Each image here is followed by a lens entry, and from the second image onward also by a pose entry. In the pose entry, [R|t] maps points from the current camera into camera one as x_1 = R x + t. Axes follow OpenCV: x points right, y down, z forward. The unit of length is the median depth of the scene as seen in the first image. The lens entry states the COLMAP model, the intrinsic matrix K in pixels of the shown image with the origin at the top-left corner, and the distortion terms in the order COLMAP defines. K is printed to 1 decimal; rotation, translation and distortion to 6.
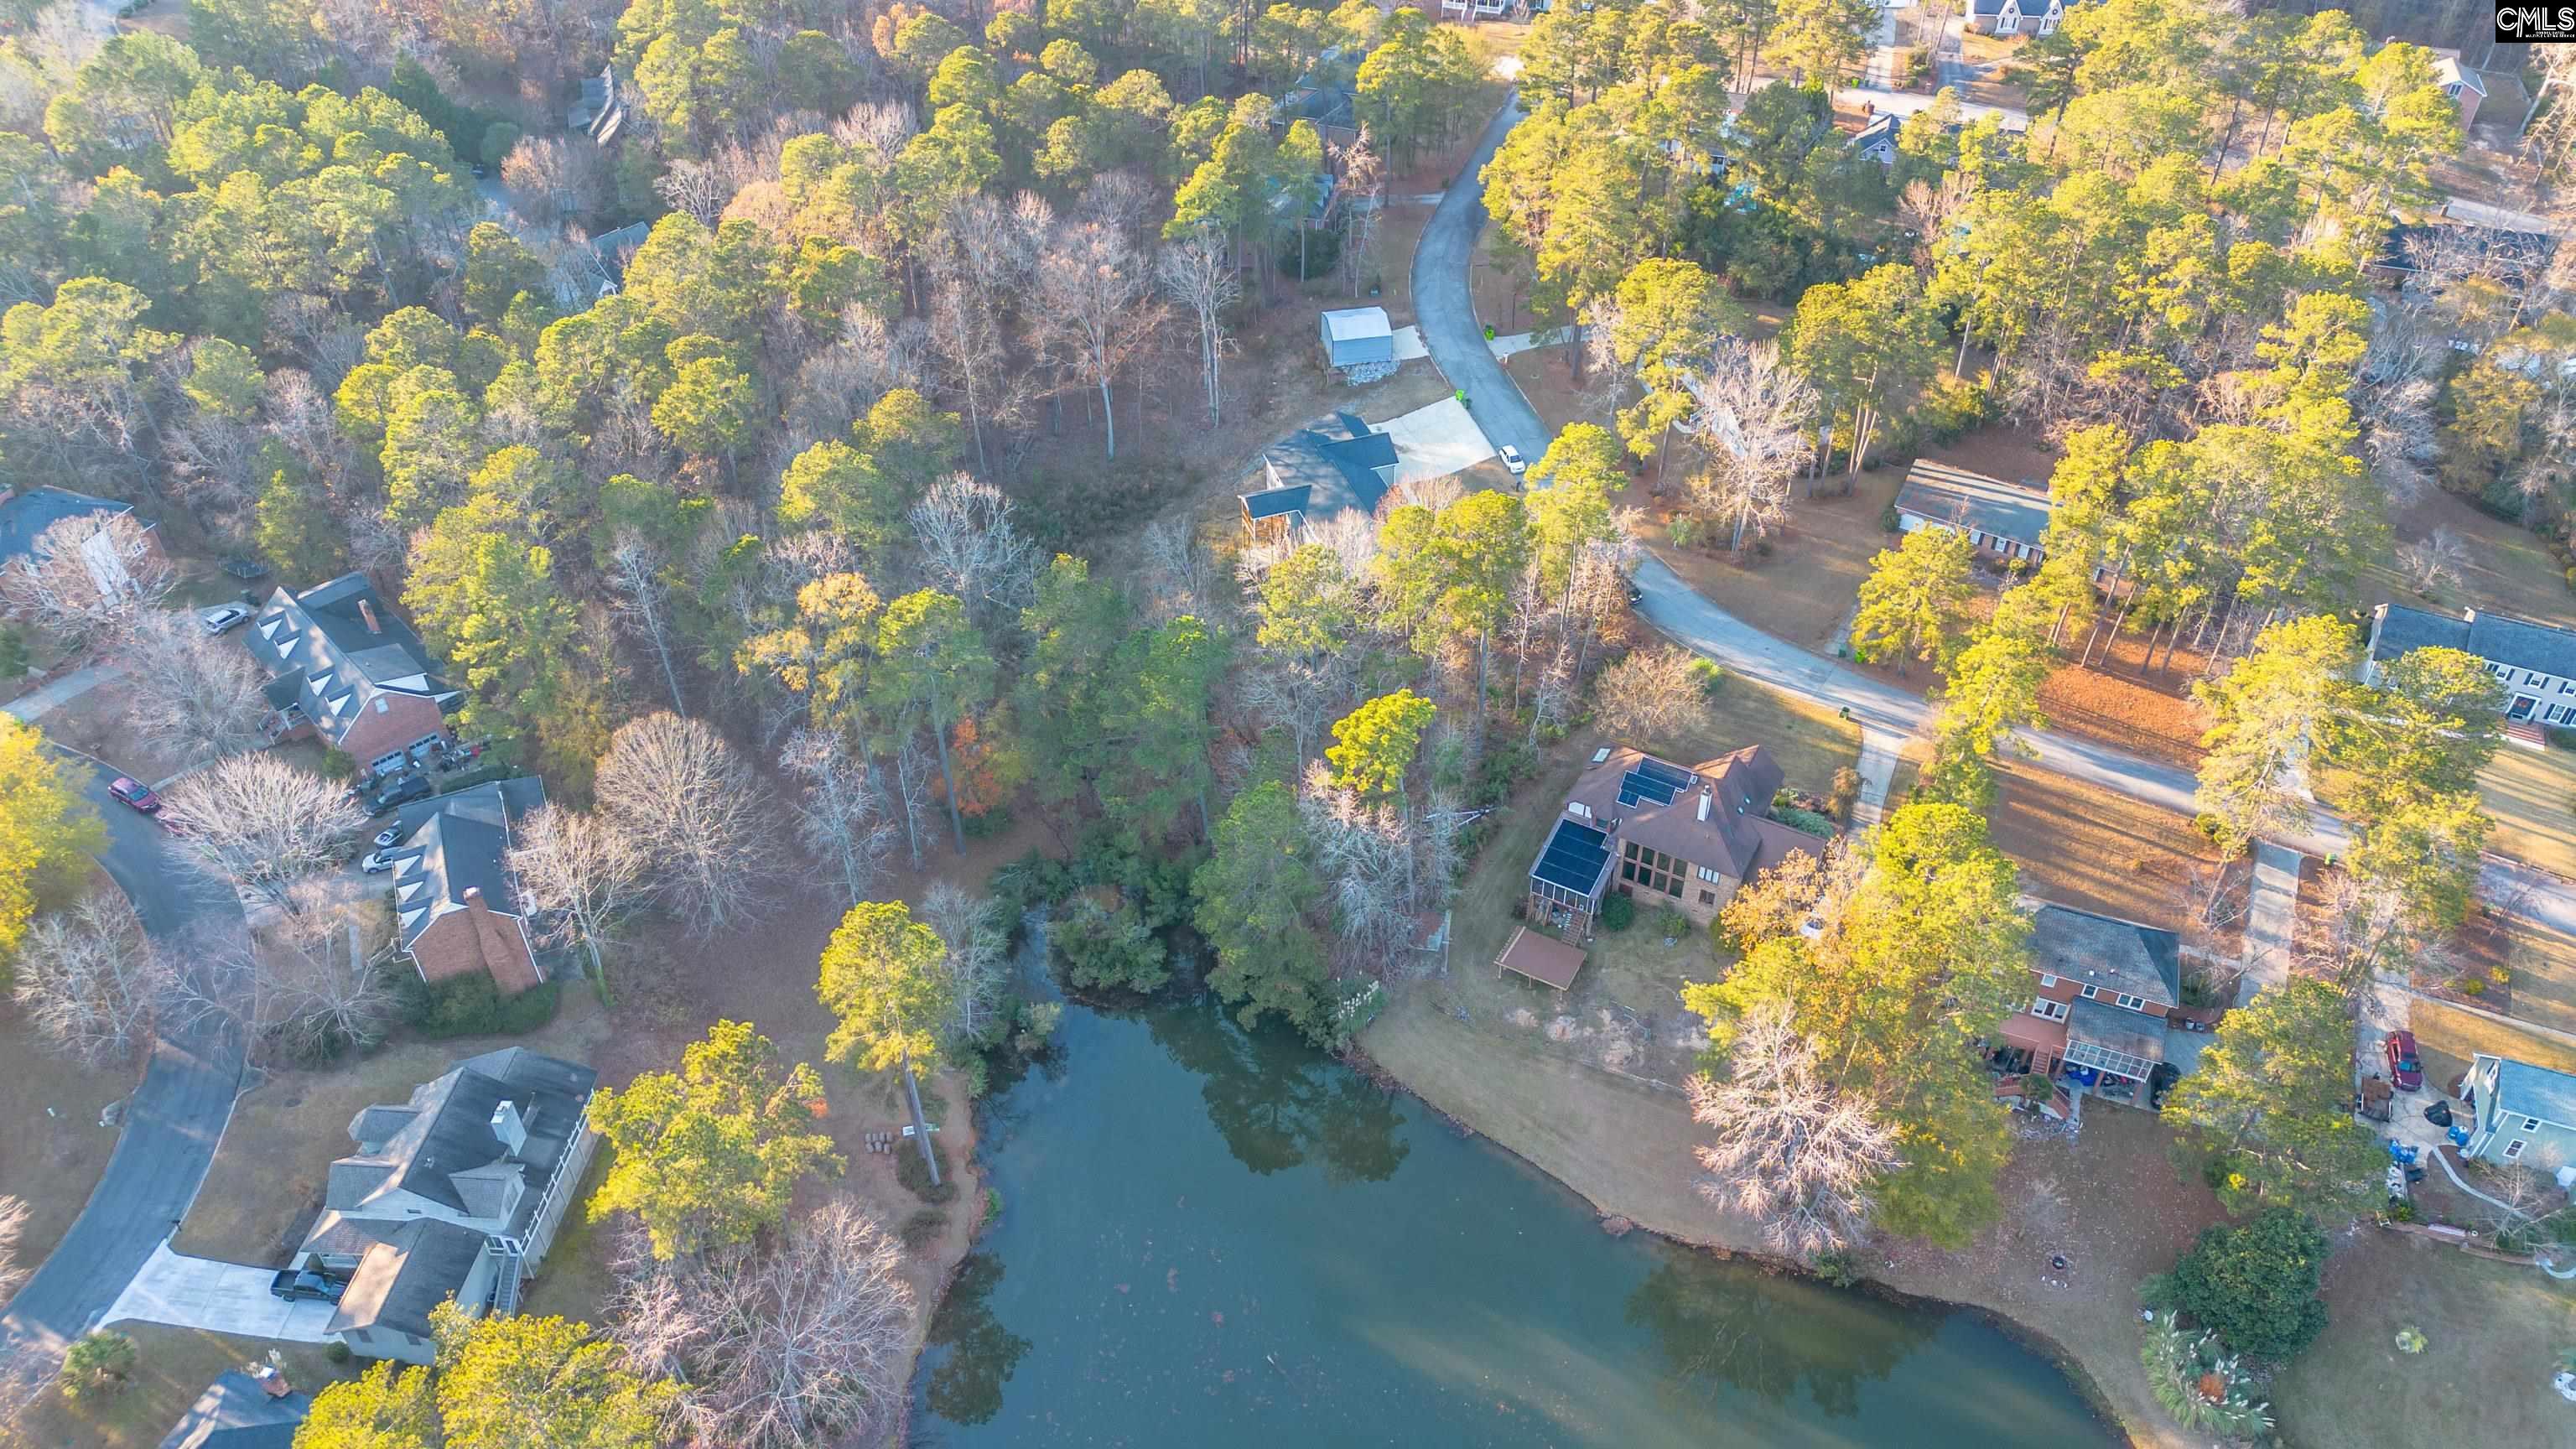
lens RADIAL K [[1812.8, 0, 1296.9], [0, 1812.8, 718.8], [0, 0, 1]] dist [0.071544, -0.067719]
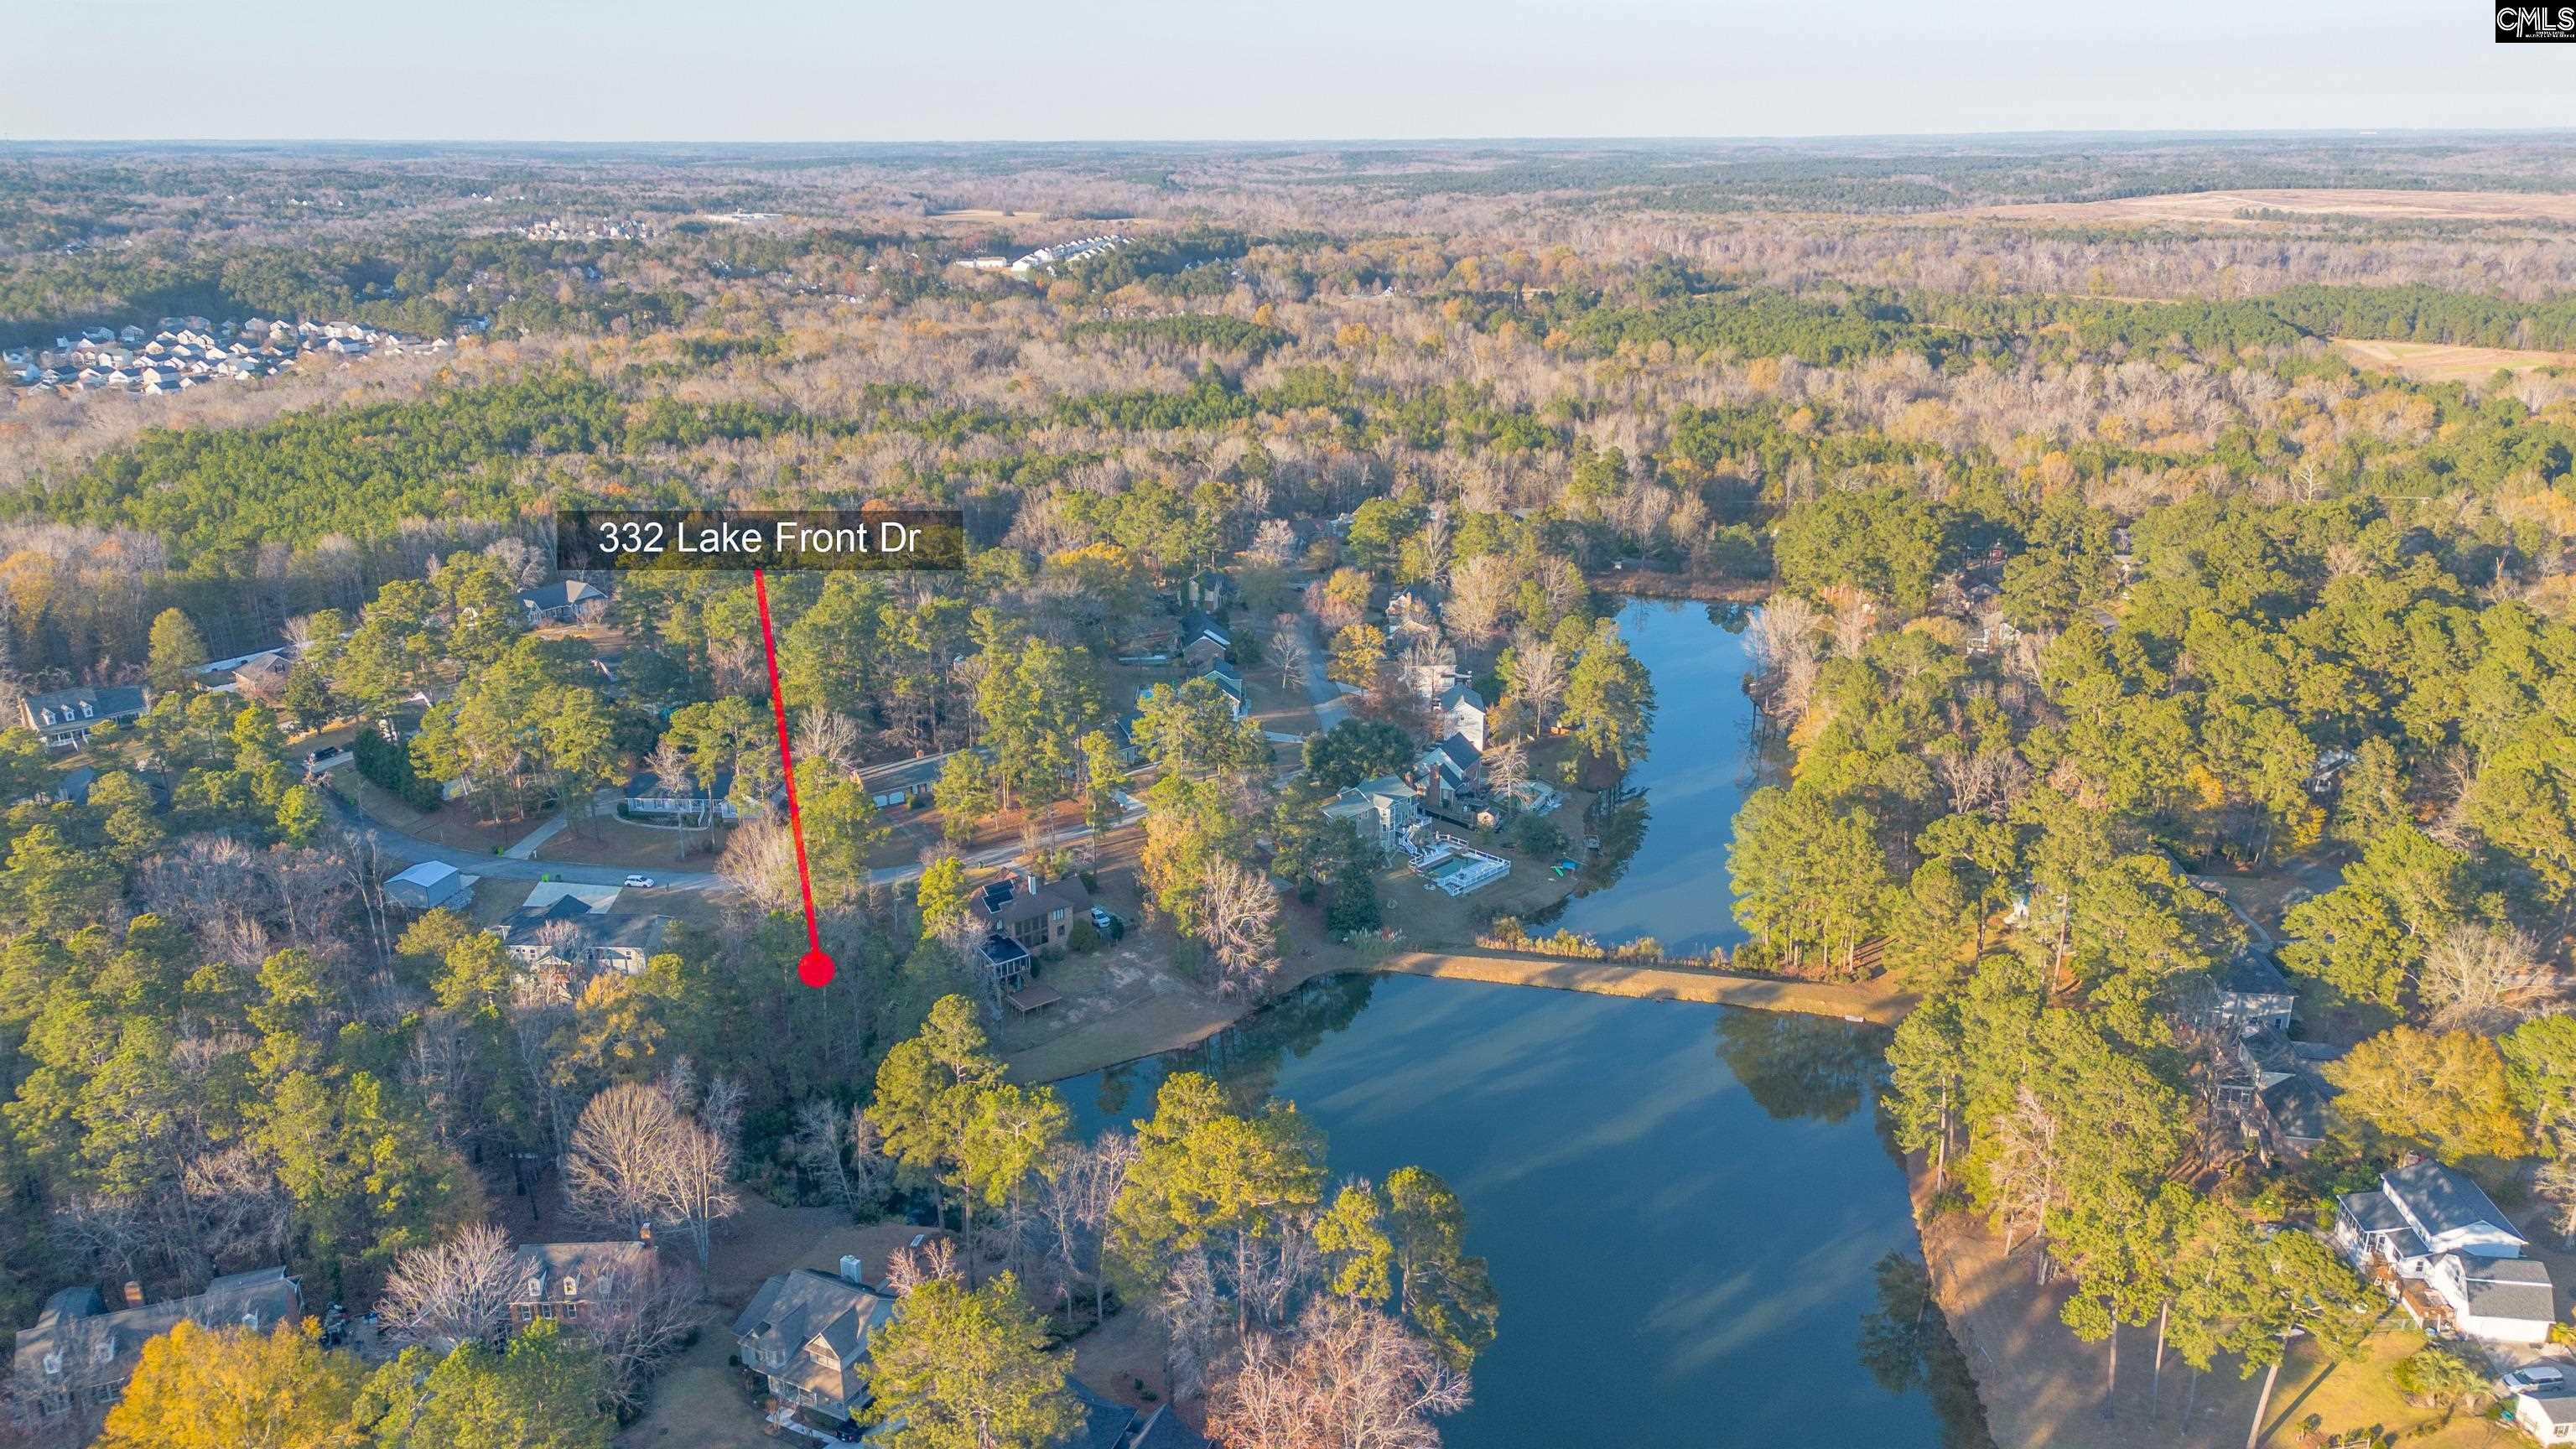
lens RADIAL K [[1812.8, 0, 1296.9], [0, 1812.8, 718.8], [0, 0, 1]] dist [0.071544, -0.067719]
pose [[0.381964, -0.268982, 0.884167, -1.138516], [0.594491, 0.804009, -0.012227, 0.088655], [-0.707590, 0.530300, 0.467010, -0.068612]]
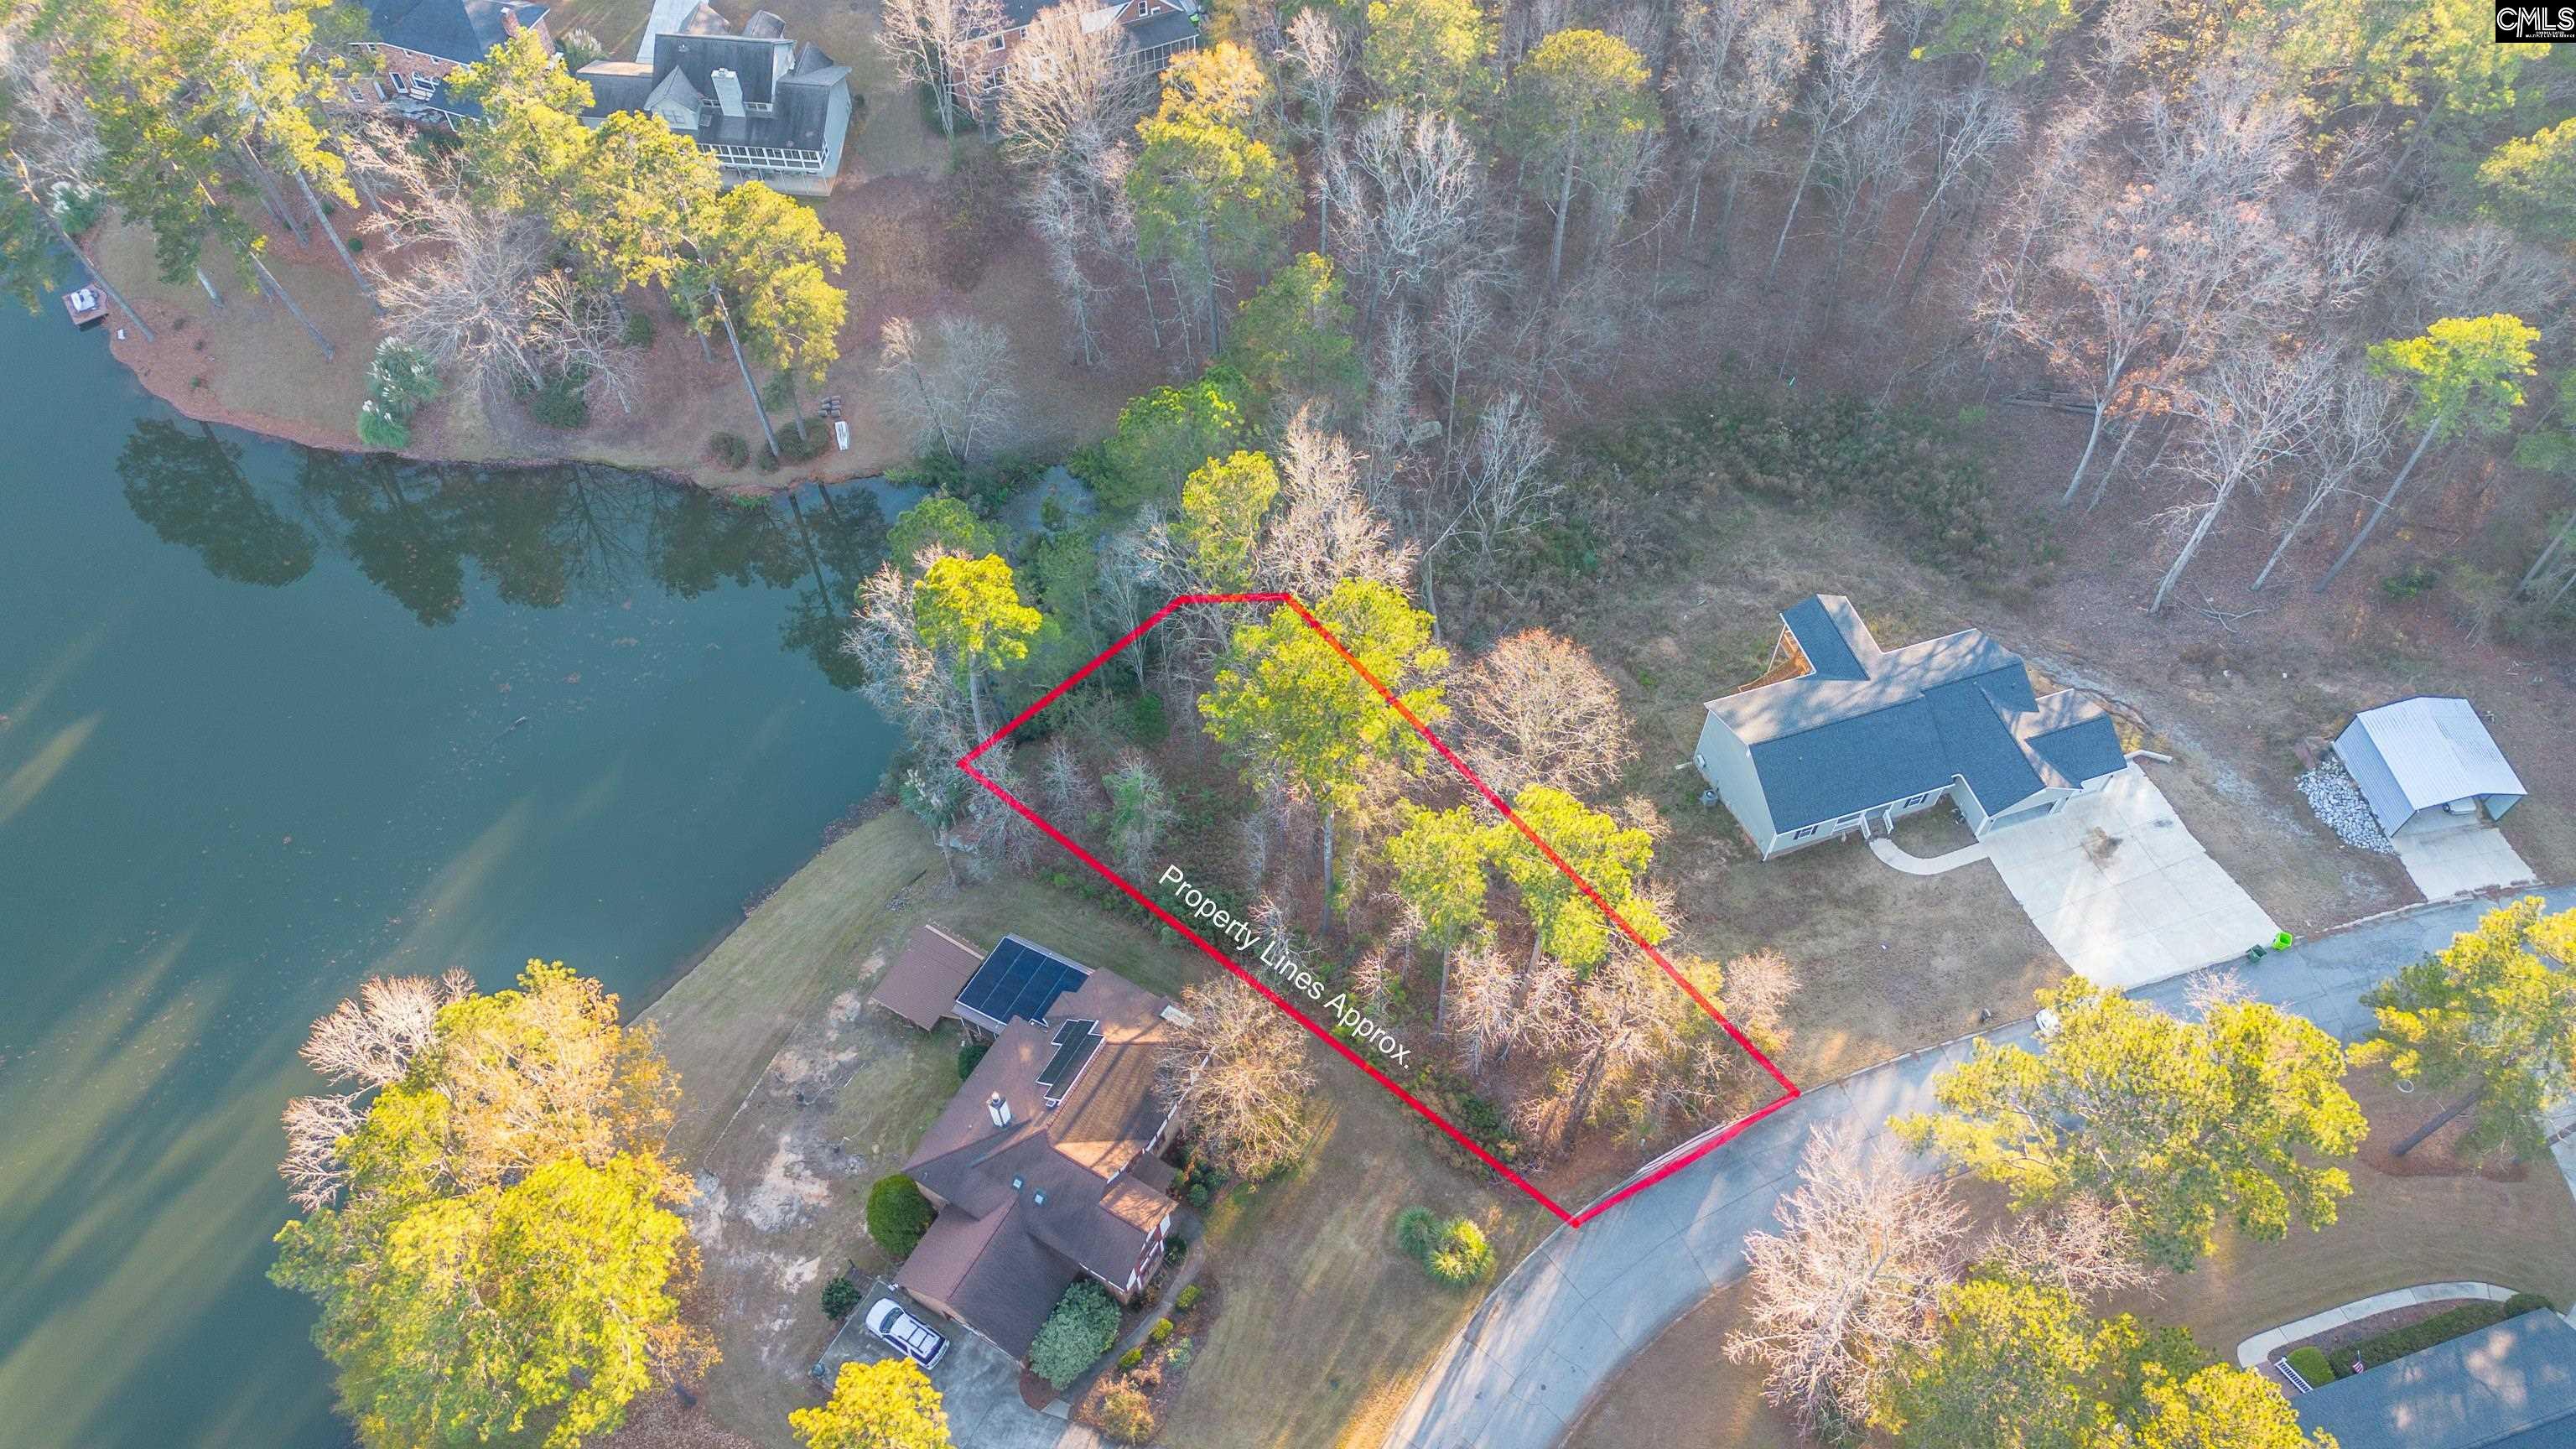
lens RADIAL K [[1812.8, 0, 1296.9], [0, 1812.8, 718.8], [0, 0, 1]] dist [0.071544, -0.067719]
pose [[-0.022971, 0.828409, -0.559652, 0.463406], [-0.636290, 0.419666, 0.647314, -0.501581], [0.771108, 0.370971, 0.517468, 0.668824]]
